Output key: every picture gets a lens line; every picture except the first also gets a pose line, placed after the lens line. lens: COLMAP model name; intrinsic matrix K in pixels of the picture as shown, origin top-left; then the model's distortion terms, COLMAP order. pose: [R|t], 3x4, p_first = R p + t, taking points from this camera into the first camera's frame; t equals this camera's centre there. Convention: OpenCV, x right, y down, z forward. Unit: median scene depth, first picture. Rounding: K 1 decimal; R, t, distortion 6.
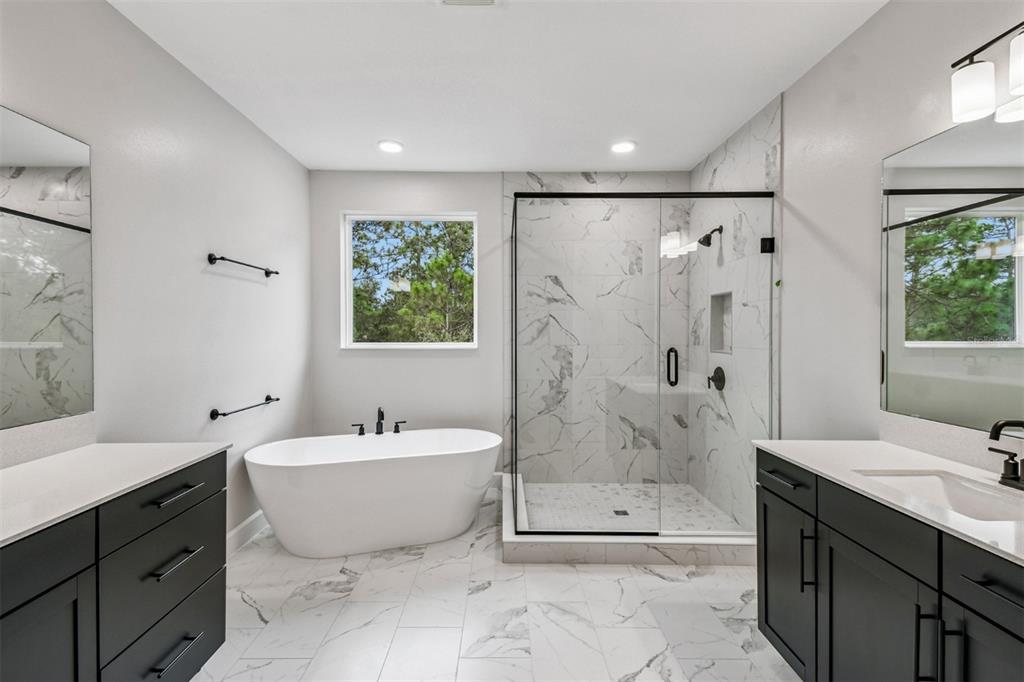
lens RADIAL K [[453.2, 0, 498.0], [0, 453.2, 336.2], [0, 0, 1]] dist [0.034110, -0.017320]
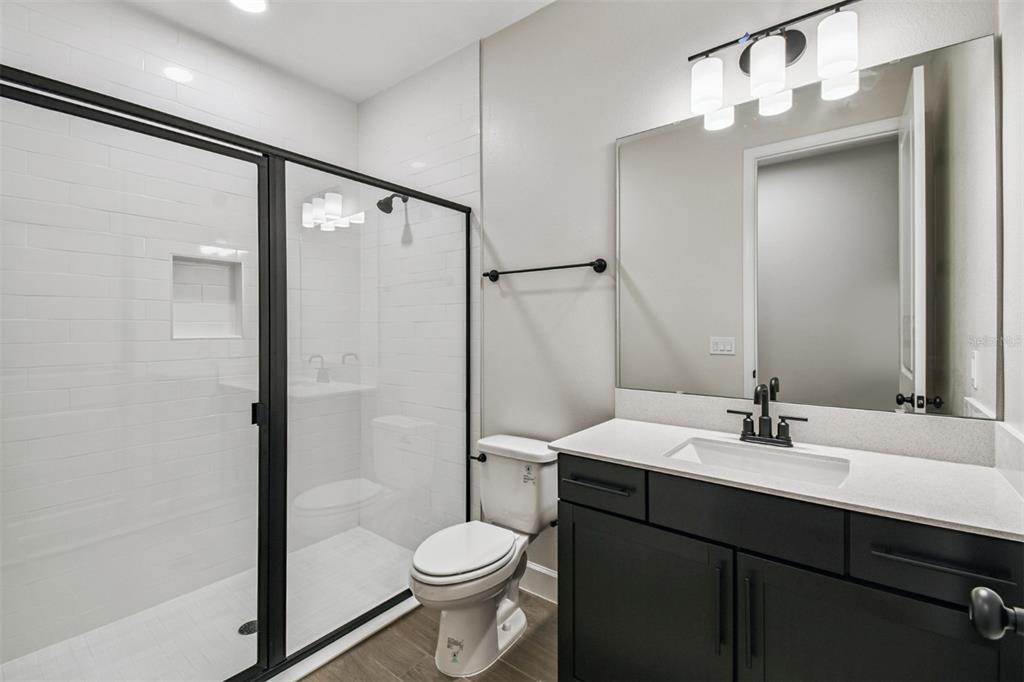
lens RADIAL K [[453.2, 0, 496.7], [0, 453.2, 328.7], [0, 0, 1]] dist [0.034110, -0.017320]
pose [[0.637145, -0.027955, 0.770237, -0.060820], [0.019379, 0.999607, 0.020249, 0.003671], [-0.770500, 0.002025, 0.637436, 0.294487]]
